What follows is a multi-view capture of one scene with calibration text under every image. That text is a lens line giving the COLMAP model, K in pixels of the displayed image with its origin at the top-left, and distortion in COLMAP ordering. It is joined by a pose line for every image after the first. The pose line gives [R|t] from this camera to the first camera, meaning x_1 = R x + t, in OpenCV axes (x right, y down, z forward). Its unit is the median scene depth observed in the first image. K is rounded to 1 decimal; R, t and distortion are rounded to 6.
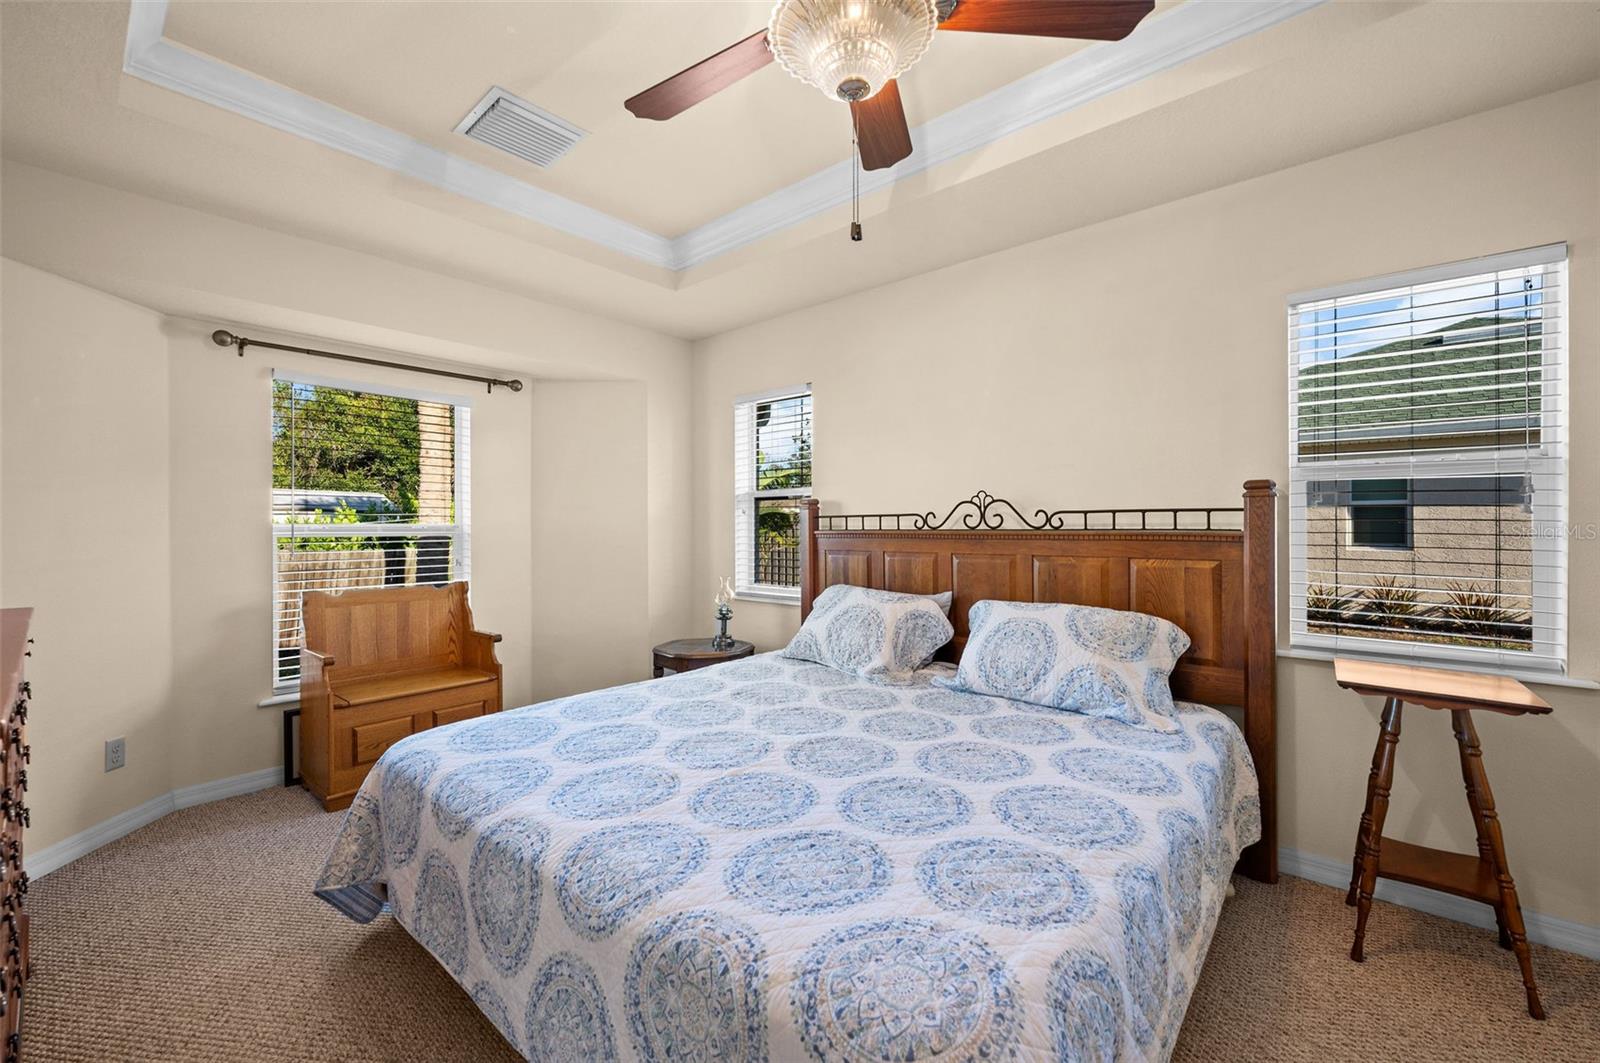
lens RADIAL K [[633.2, 0, 800.9], [0, 633.2, 524.8], [0, 0, 1]] dist [-0.002935, -0.000477]
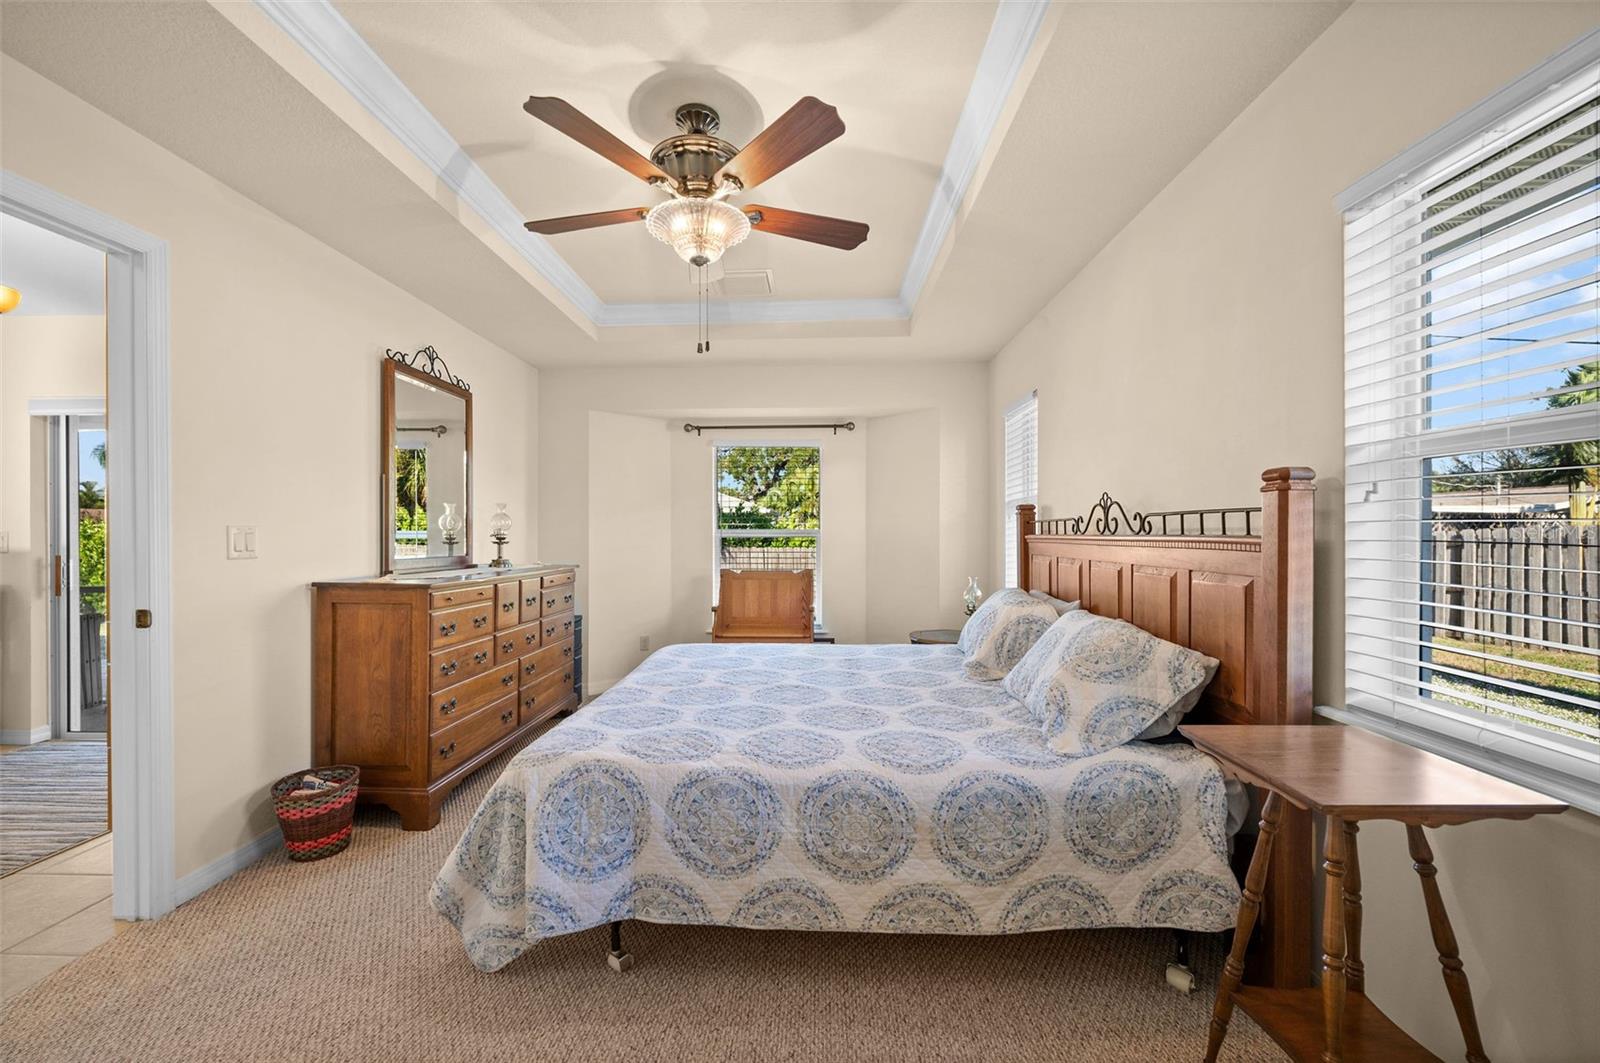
lens RADIAL K [[633.2, 0, 795.8], [0, 633.2, 533.9], [0, 0, 1]] dist [-0.002935, -0.000477]
pose [[0.632868, 0.003961, -0.774250, 0.709304], [0.001562, 0.999978, 0.006392, -0.000561], [0.774258, -0.005255, 0.632848, 0.078195]]
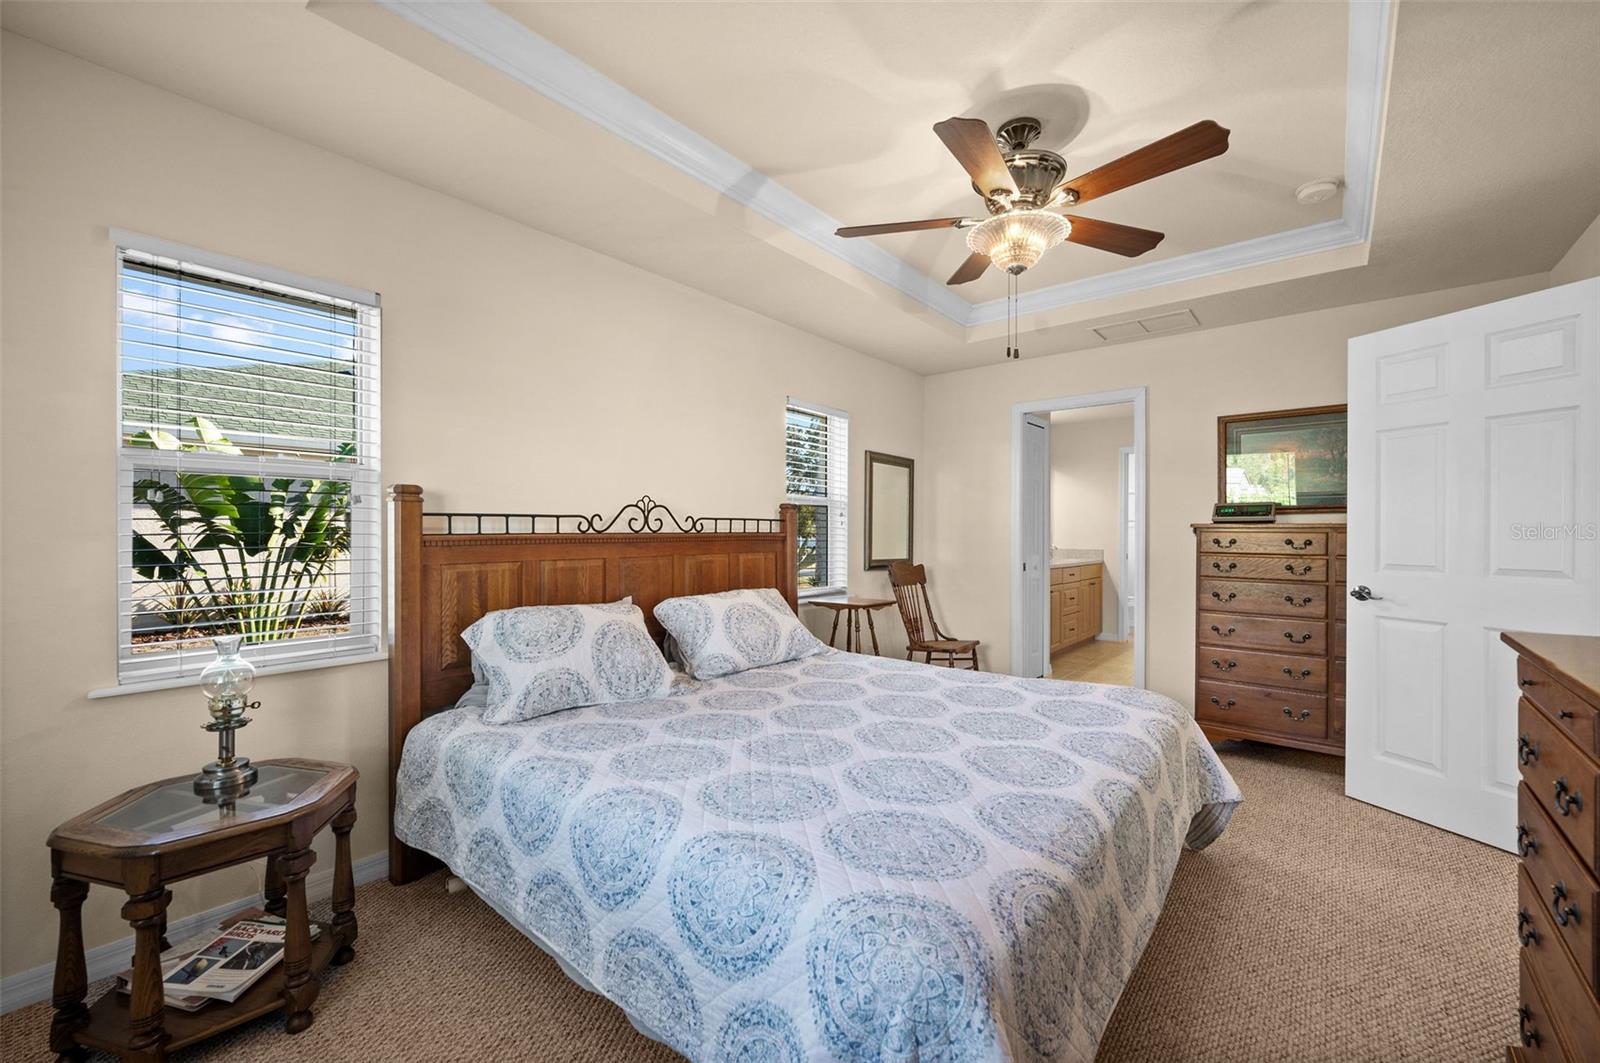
lens RADIAL K [[633.2, 0, 806.6], [0, 633.2, 534.6], [0, 0, 1]] dist [-0.002935, -0.000477]
pose [[-0.008845, -0.002328, 0.999958, -0.755670], [-0.003732, 0.999990, 0.002295, 0.006716], [-0.999954, -0.003712, -0.008853, 0.745529]]
